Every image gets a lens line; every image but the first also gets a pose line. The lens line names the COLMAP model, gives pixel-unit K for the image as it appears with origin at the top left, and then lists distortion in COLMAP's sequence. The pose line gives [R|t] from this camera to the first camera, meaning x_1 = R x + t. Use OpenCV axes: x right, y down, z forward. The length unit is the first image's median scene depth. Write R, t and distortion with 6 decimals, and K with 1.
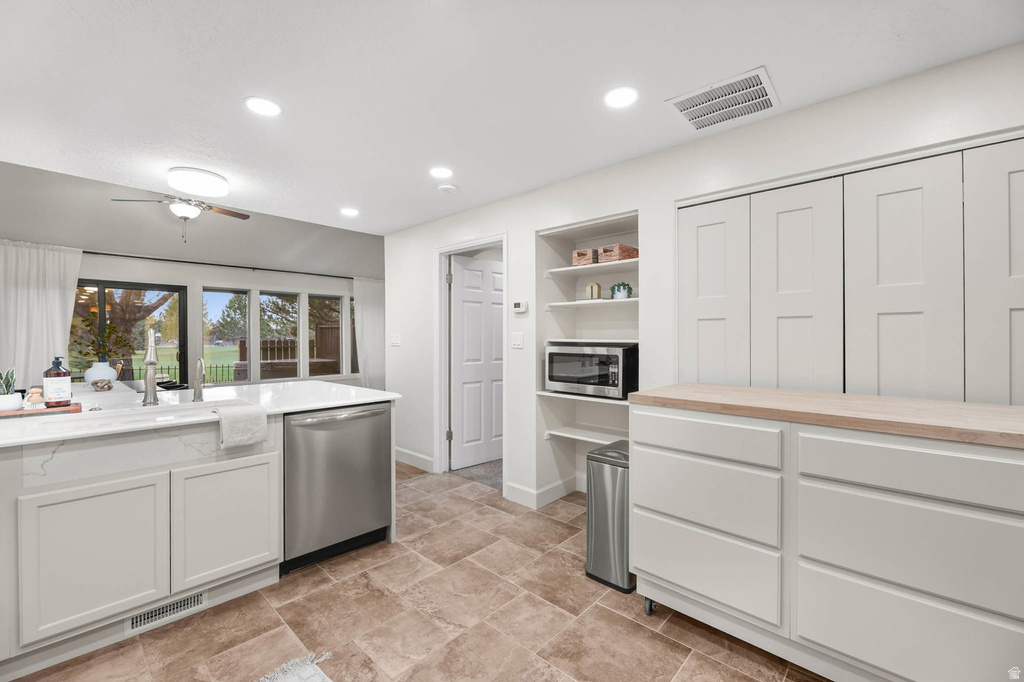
lens RADIAL K [[420.7, 0, 509.8], [0, 420.7, 340.3], [0, 0, 1]] dist [-0.002609, -0.001338]
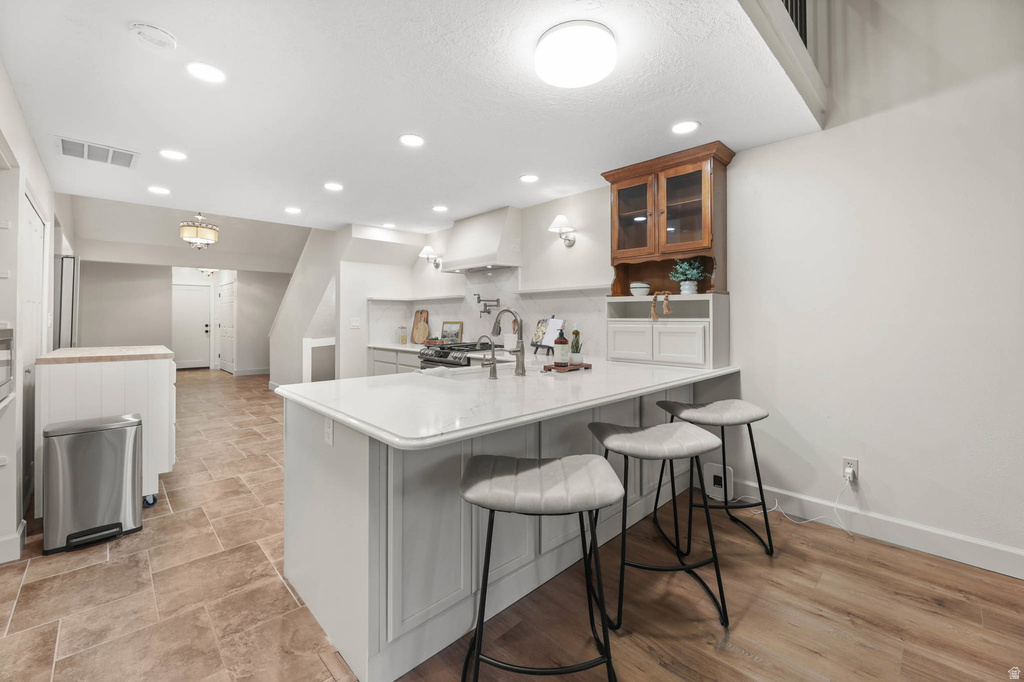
lens RADIAL K [[423.5, 0, 509.0], [0, 423.5, 316.2], [0, 0, 1]] dist [-0.003046, -0.000521]
pose [[-0.997752, 0.004814, 0.066840, -0.844462], [0.005107, 0.999978, 0.004222, -0.008107], [-0.066818, 0.004554, -0.997755, 1.987713]]
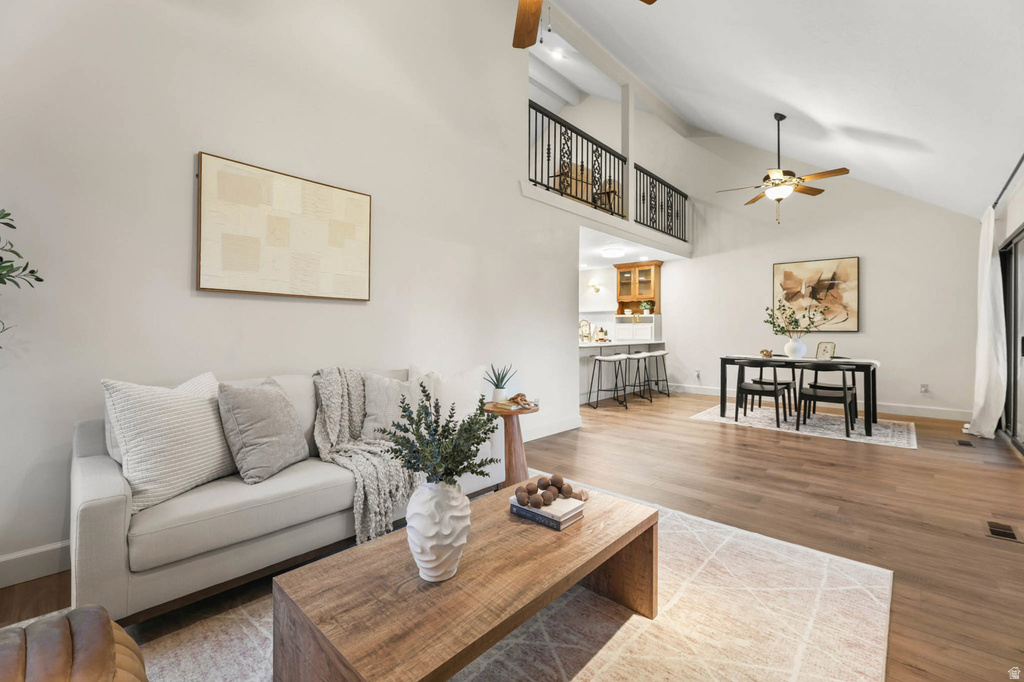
lens RADIAL K [[435.4, 0, 517.1], [0, 435.4, 322.0], [0, 0, 1]] dist [-0.002533, -0.000845]
pose [[-0.999995, 0.000582, 0.003013, -0.291418], [0.000552, 0.999953, -0.009707, 0.028012], [-0.003018, -0.009705, -0.999948, 4.097933]]
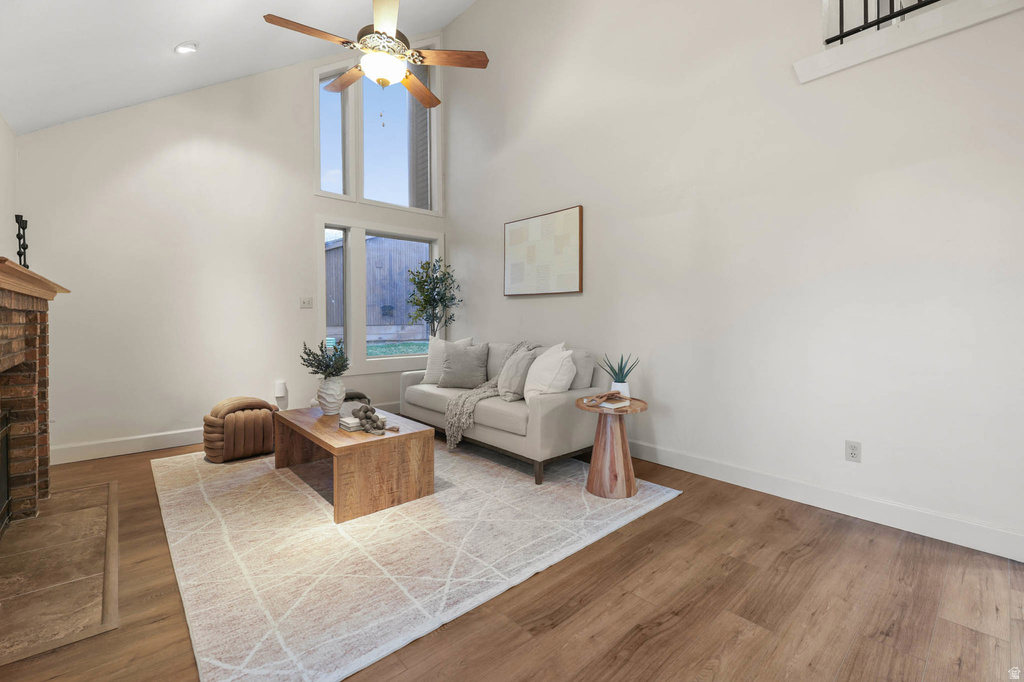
lens RADIAL K [[435.4, 0, 517.1], [0, 435.4, 322.0], [0, 0, 1]] dist [-0.002533, -0.000845]
pose [[0.099500, -0.004921, 0.995025, -1.450906], [0.013313, 0.999905, 0.003613, 0.051680], [-0.994949, 0.012887, 0.099556, 2.868665]]
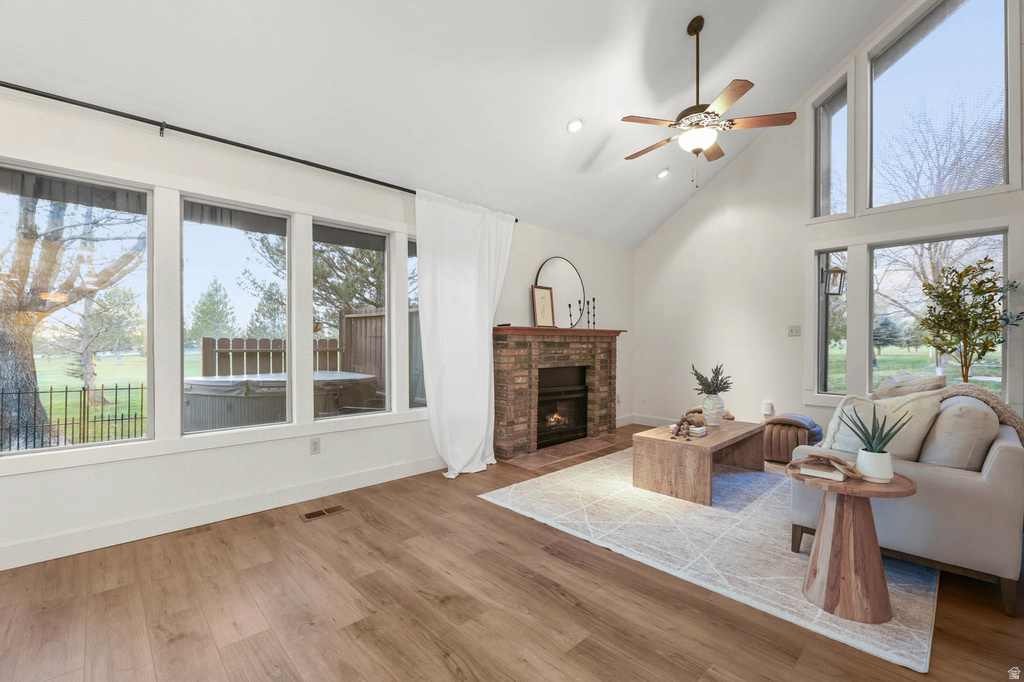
lens RADIAL K [[440.0, 0, 509.9], [0, 440.0, 345.6], [0, 0, 1]] dist [-0.005085, -0.000588]
pose [[0.996792, 0.002888, -0.079989, -0.811920], [-0.003315, 0.999981, -0.005205, 0.045176], [0.079972, 0.005454, 0.996782, 1.881408]]
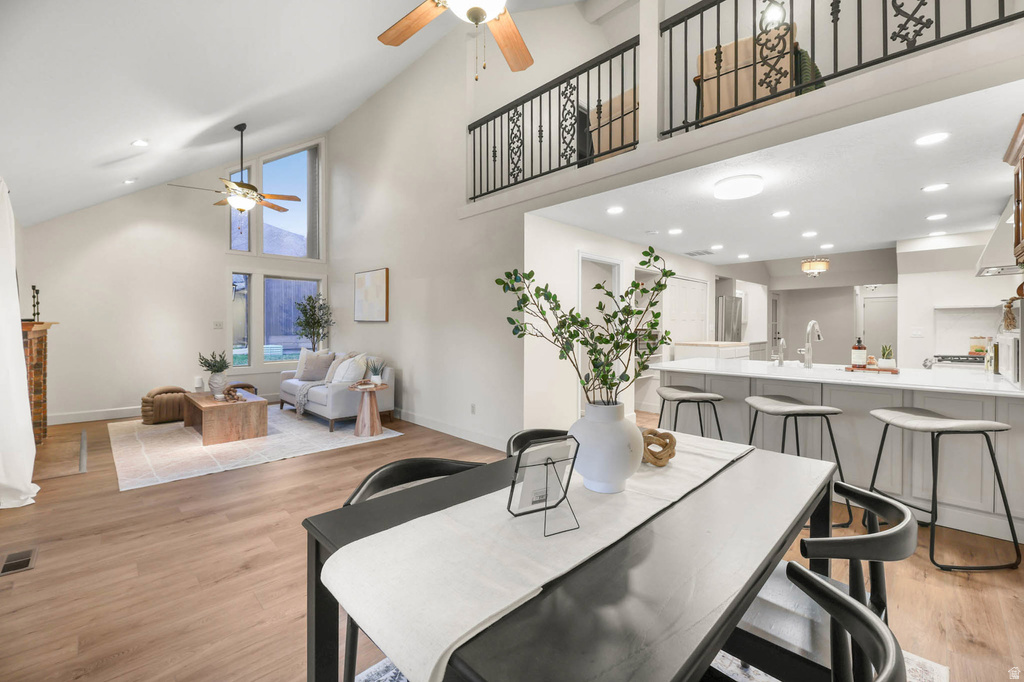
lens RADIAL K [[424.4, 0, 521.8], [0, 424.4, 327.6], [0, 0, 1]] dist [-0.011500, -0.000143]
pose [[0.040936, -0.001892, 0.999160, -2.312906], [0.007281, 0.999972, 0.001596, -0.009725], [-0.999135, 0.007210, 0.040949, 1.895096]]
